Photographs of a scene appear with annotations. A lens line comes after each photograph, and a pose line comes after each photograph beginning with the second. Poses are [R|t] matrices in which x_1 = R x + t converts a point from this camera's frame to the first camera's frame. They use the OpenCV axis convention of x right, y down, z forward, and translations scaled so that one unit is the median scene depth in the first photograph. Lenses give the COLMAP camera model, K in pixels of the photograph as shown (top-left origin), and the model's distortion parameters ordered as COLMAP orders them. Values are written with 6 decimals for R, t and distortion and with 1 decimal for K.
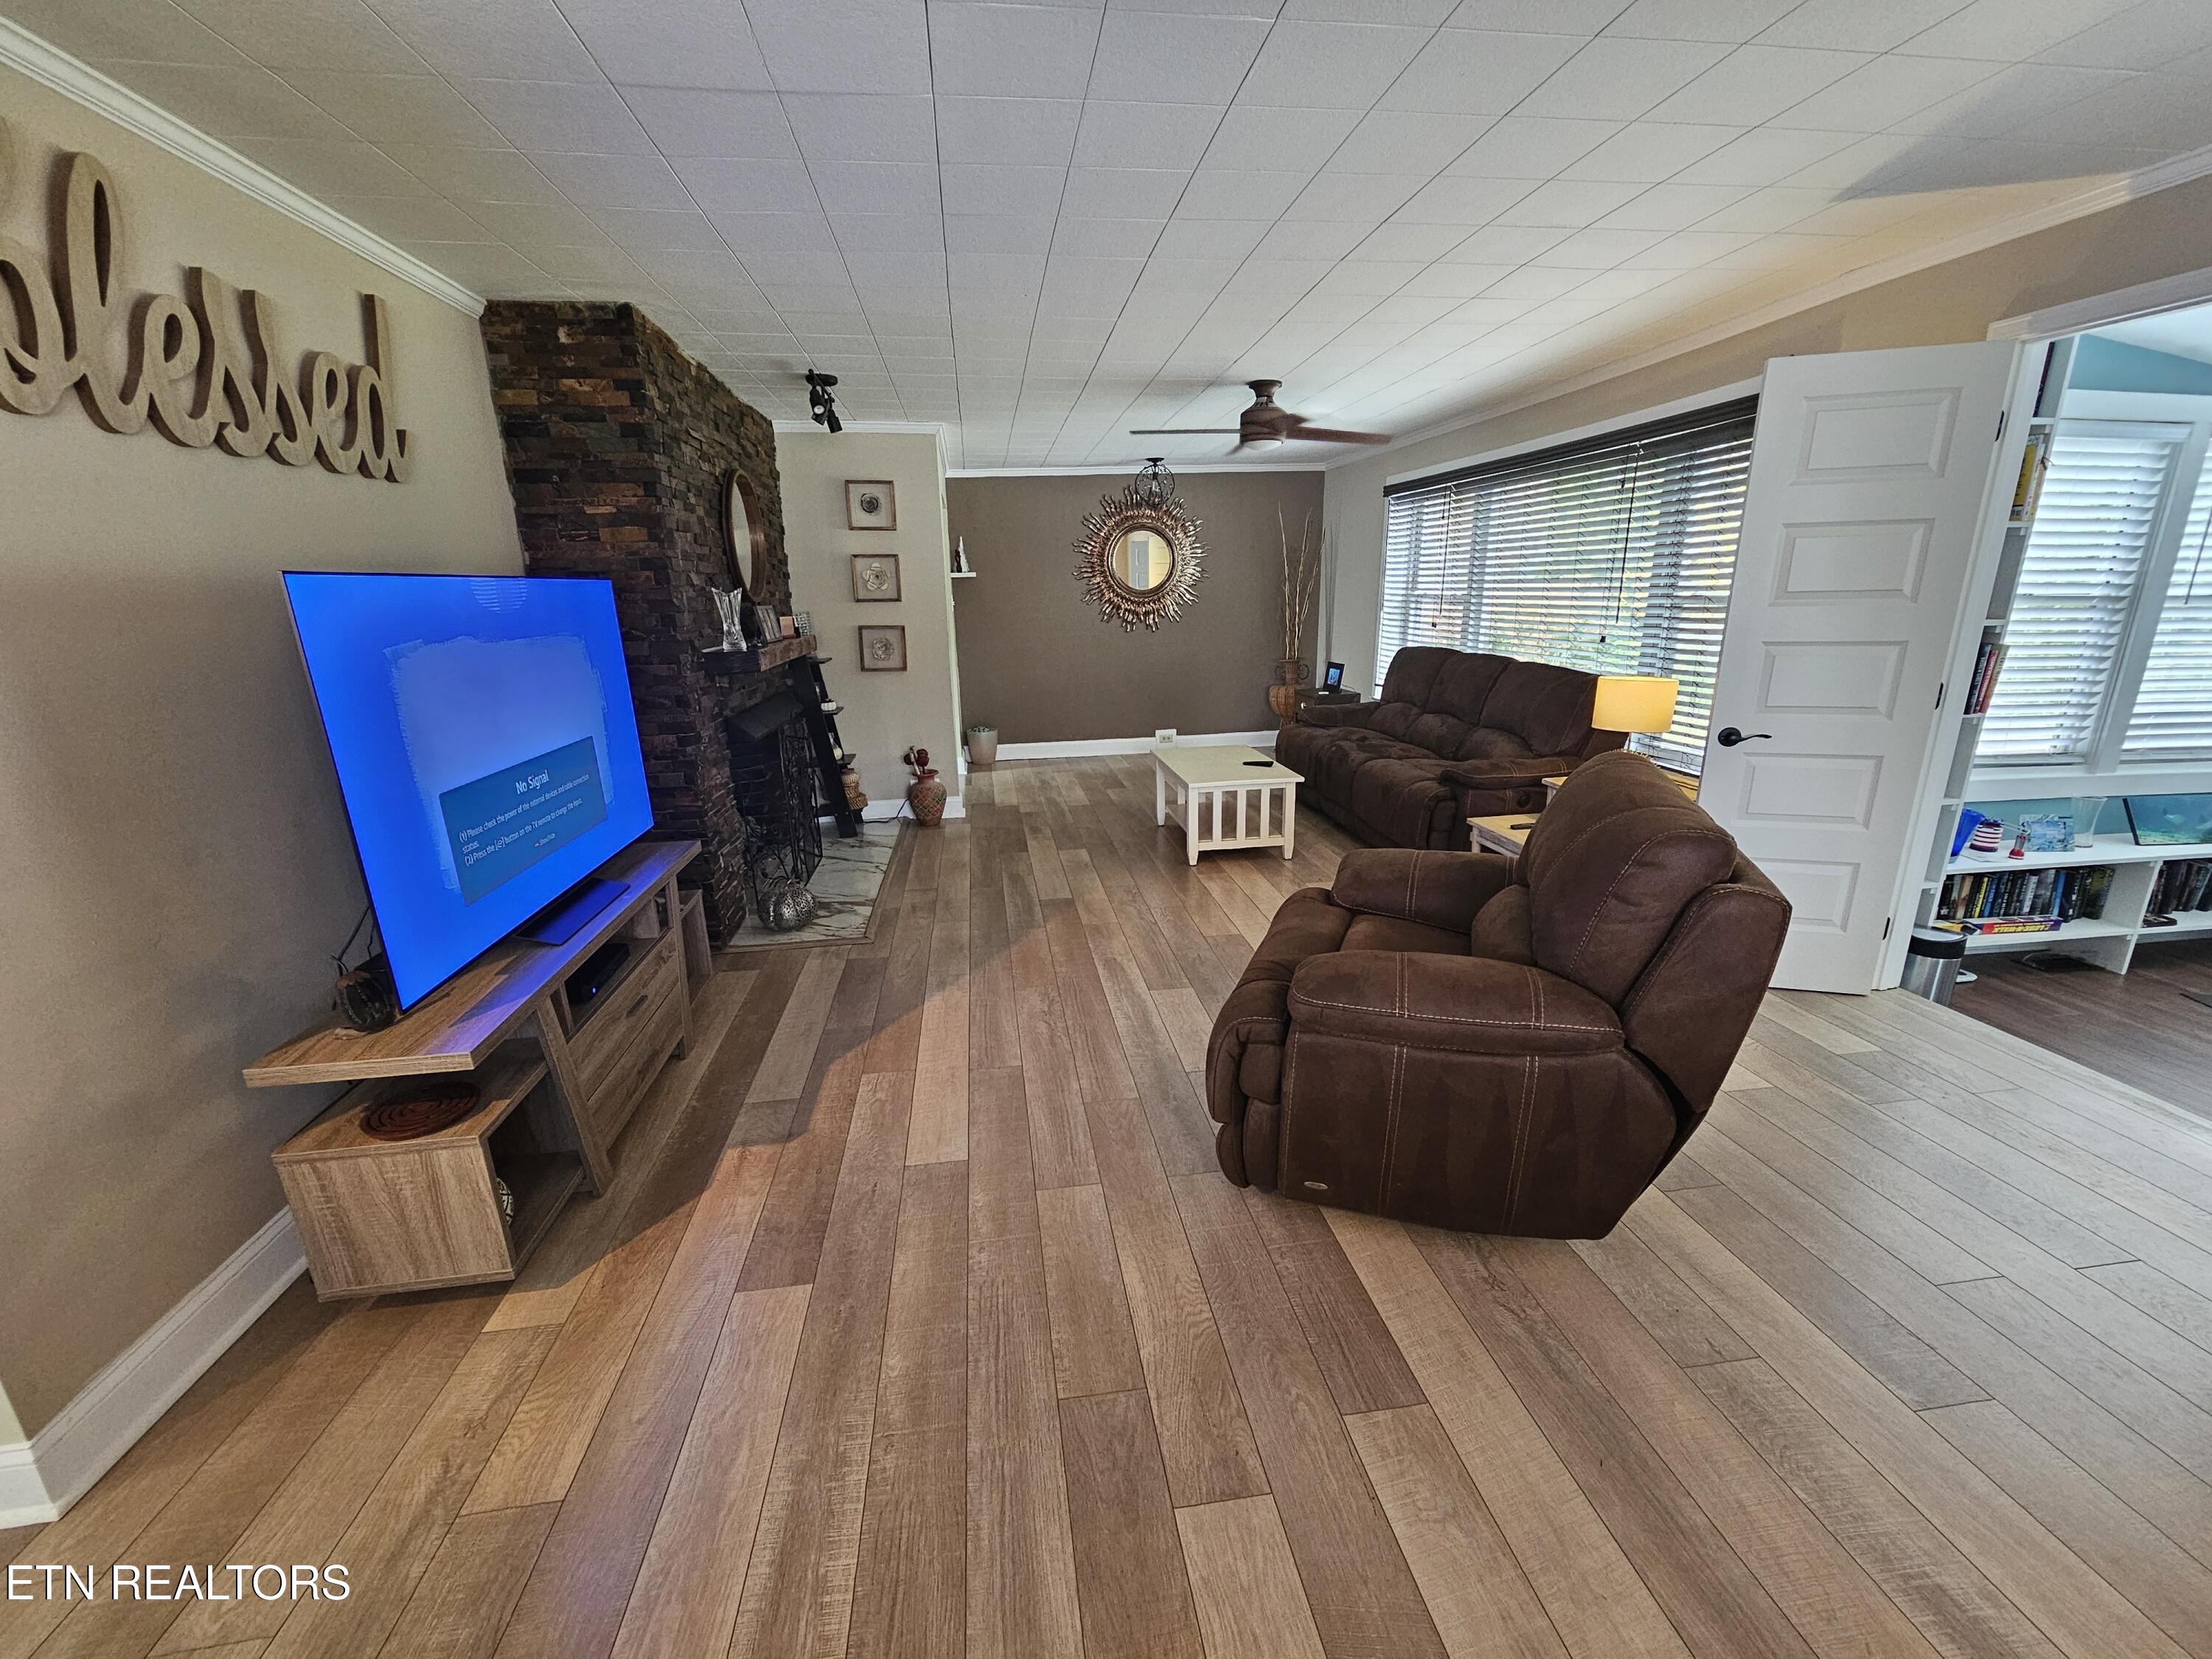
lens RADIAL K [[901.9, 0, 1111.3], [0, 901.9, 841.2], [0, 0, 1]] dist [0.001809, -0.002294]
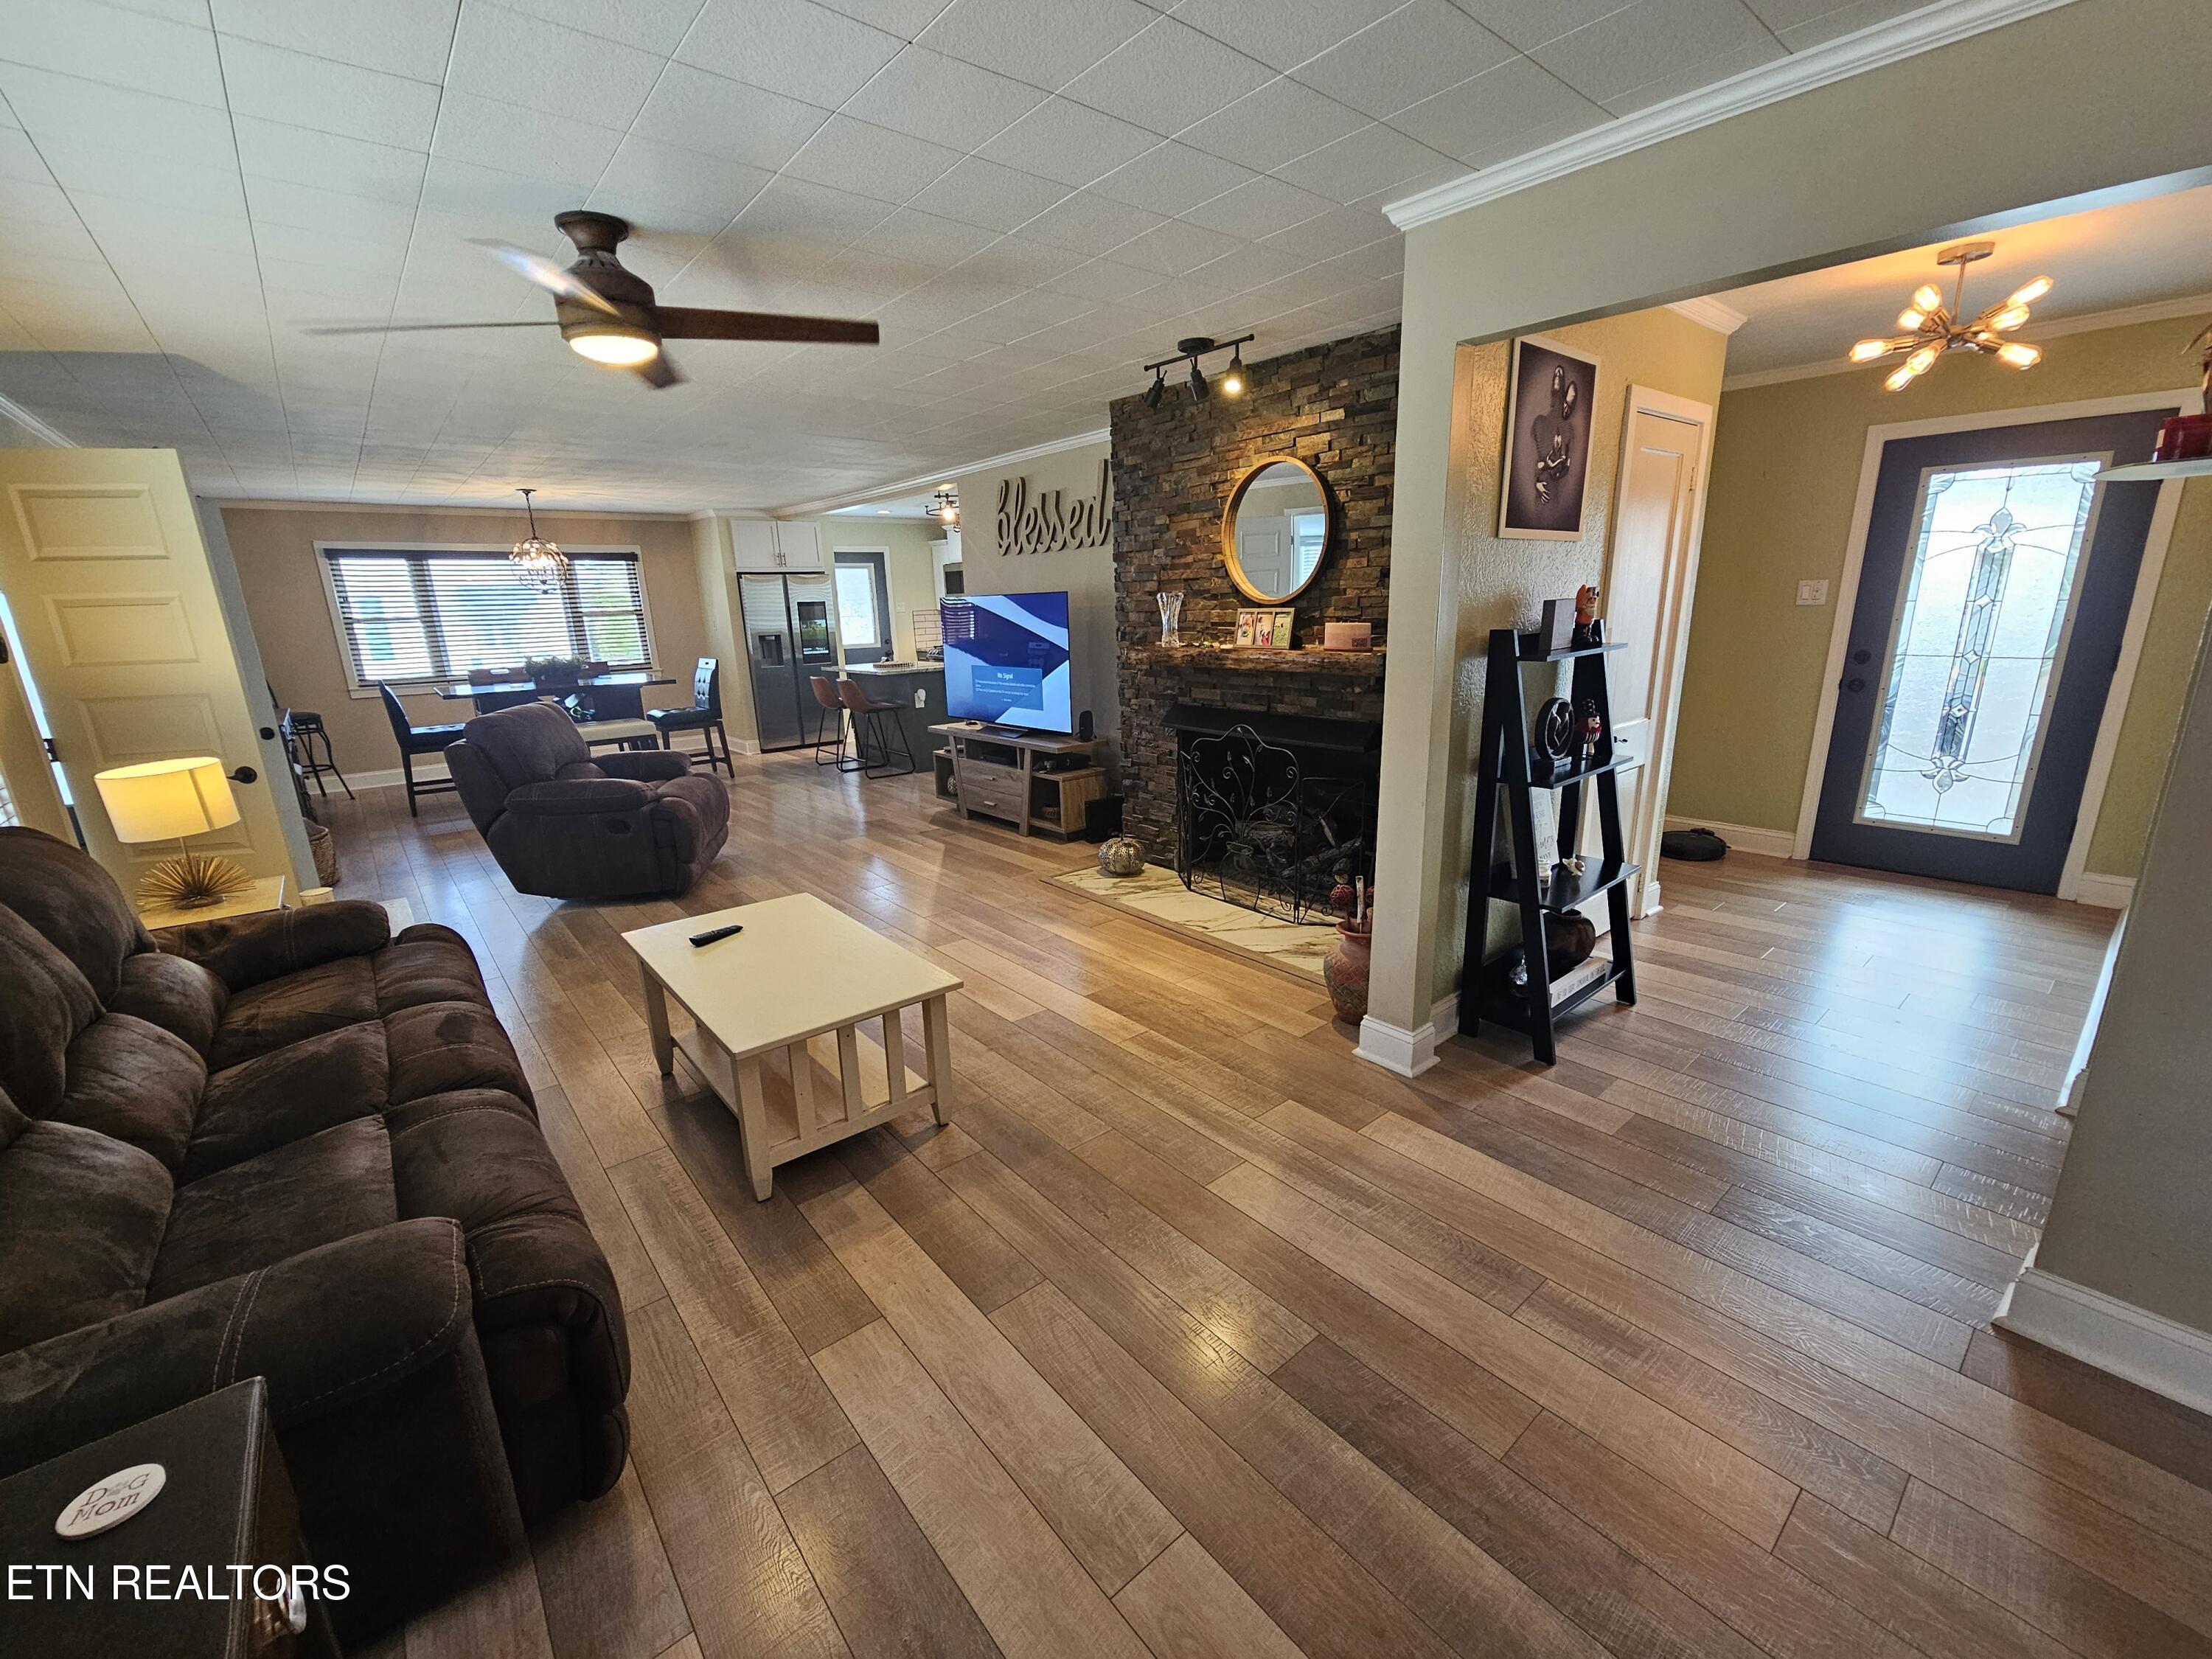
lens RADIAL K [[901.9, 0, 1100.2], [0, 901.9, 848.9], [0, 0, 1]] dist [0.001809, -0.002294]
pose [[-0.849924, 0.186586, -0.492763, 0.368654], [-0.094234, 0.866296, 0.490562, -0.734104], [0.518411, 0.463375, -0.718703, 2.563778]]
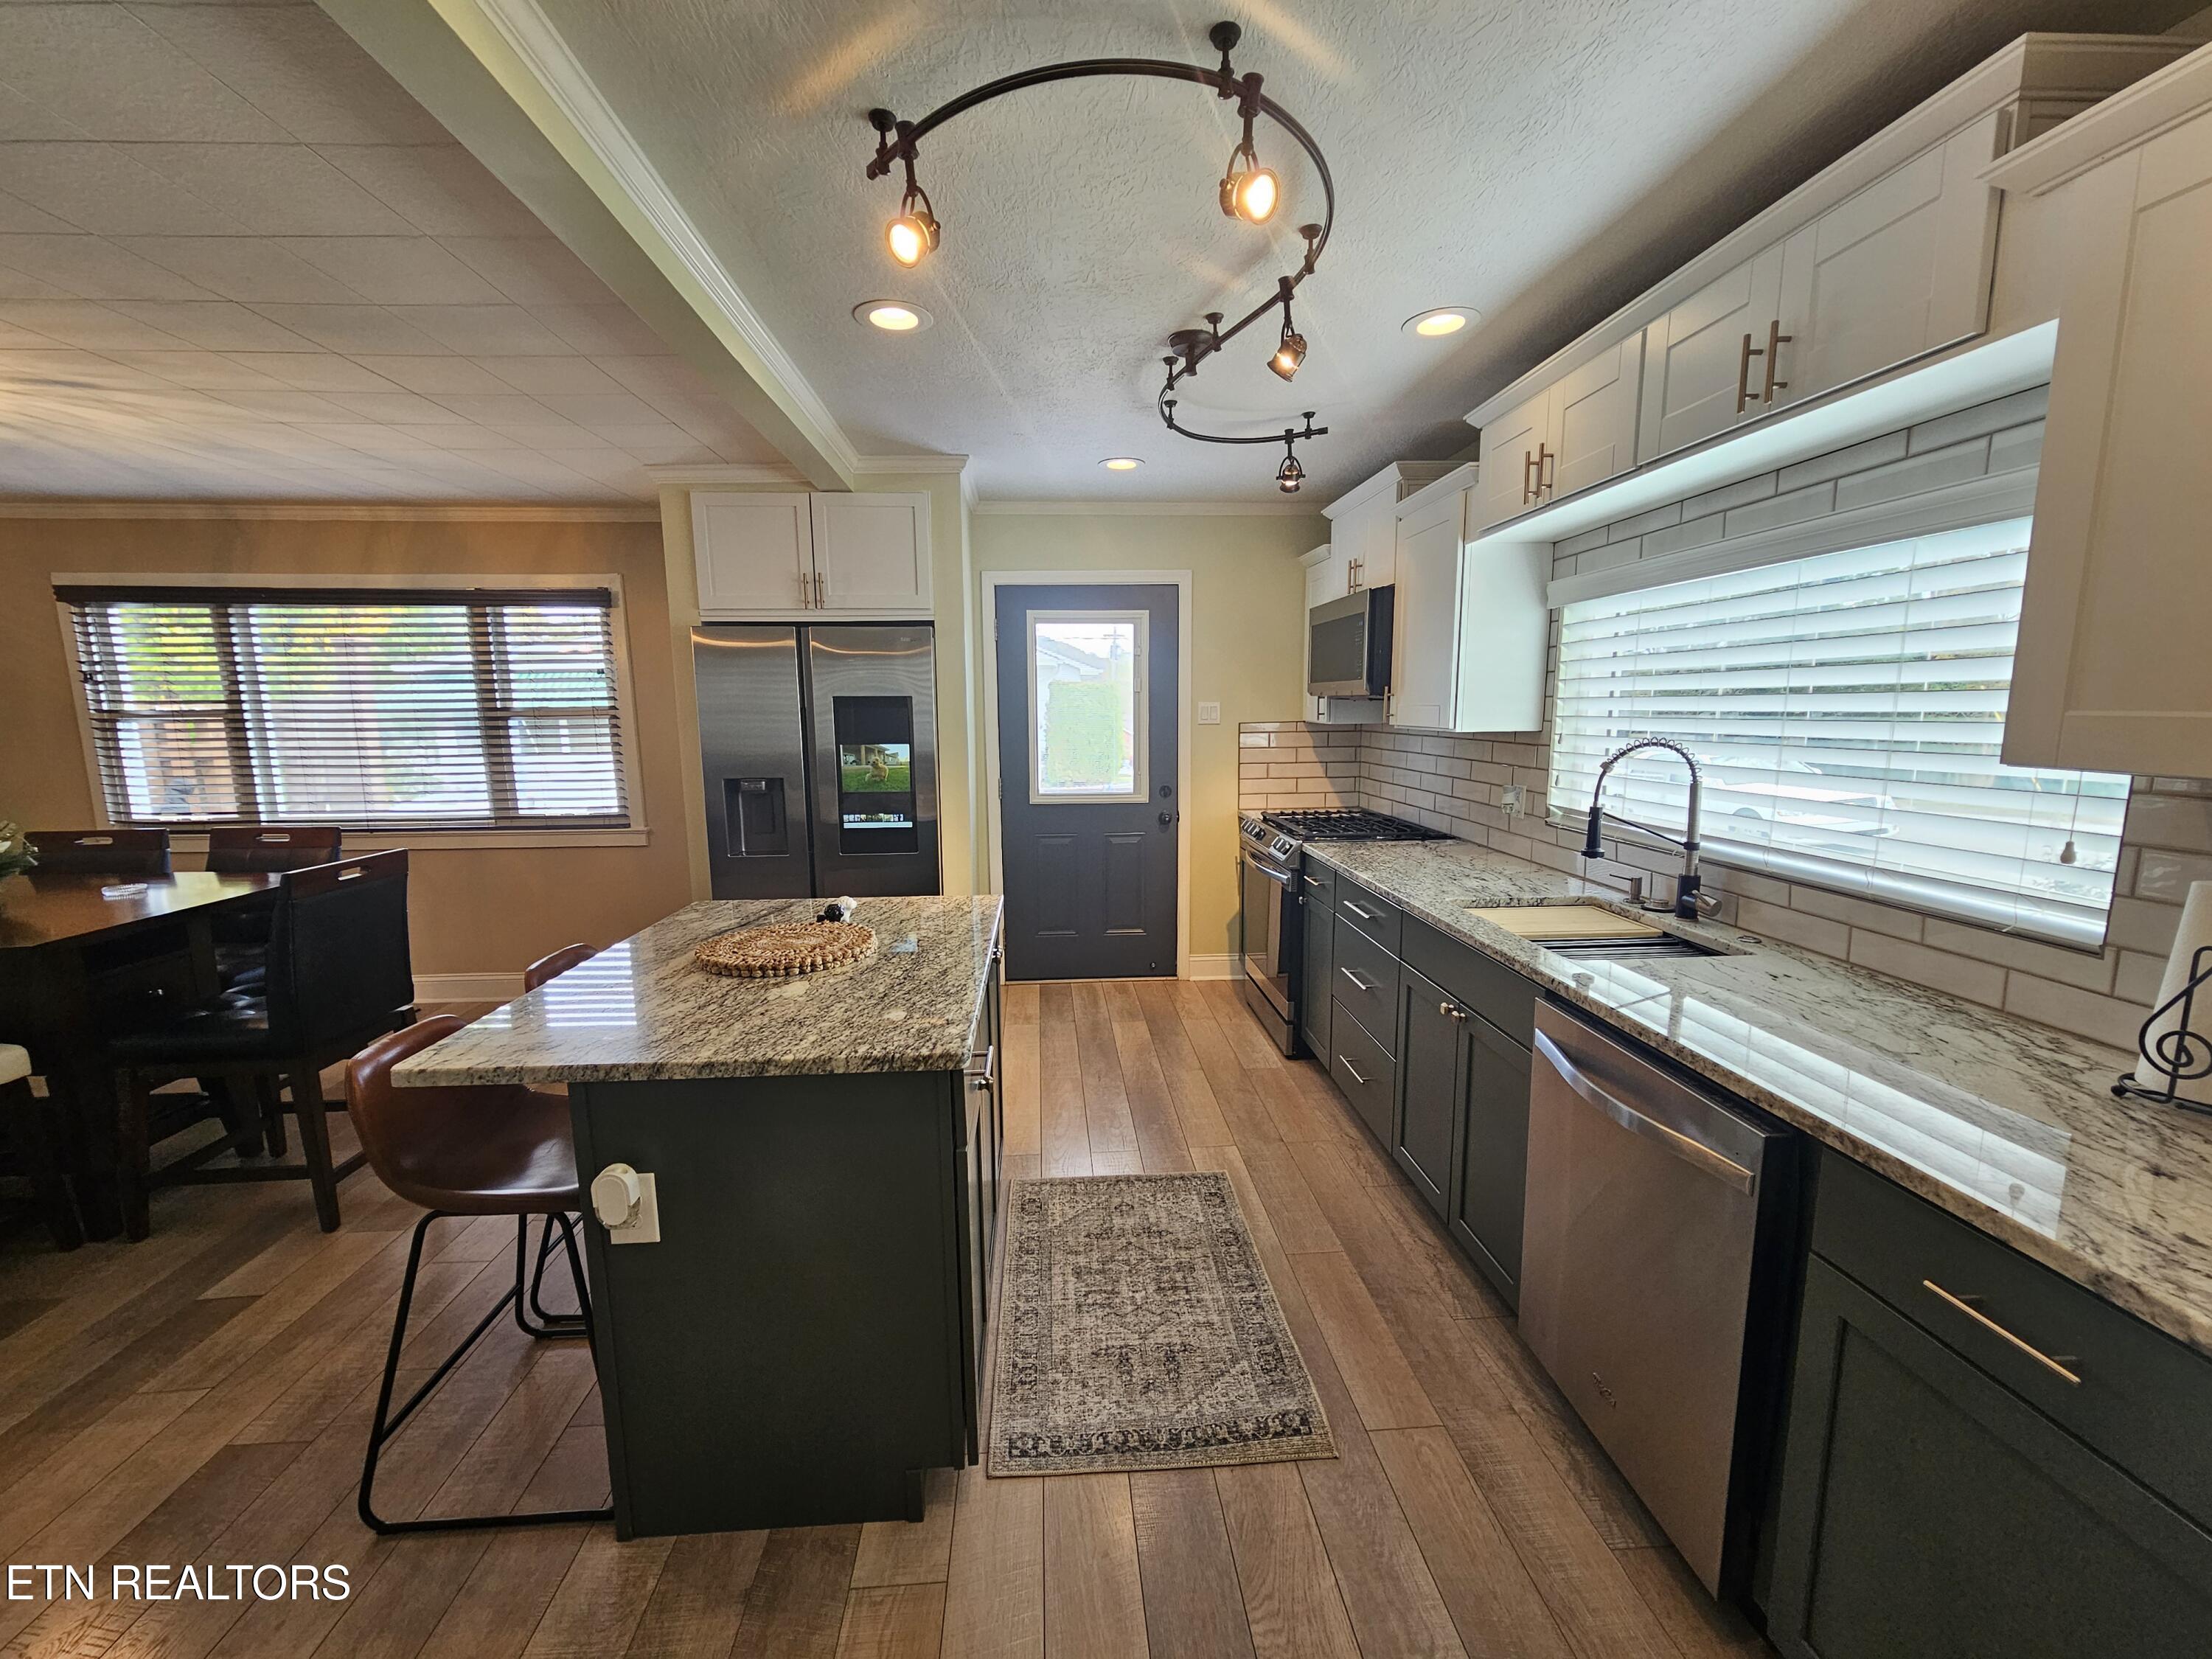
lens RADIAL K [[901.9, 0, 1098.5], [0, 901.9, 853.2], [0, 0, 1]] dist [0.001809, -0.002294]
pose [[-0.996418, 0.017776, 0.082677, -0.911571], [0.051135, 0.905327, 0.421625, -0.132703], [-0.067355, 0.424342, -0.902993, 0.490592]]
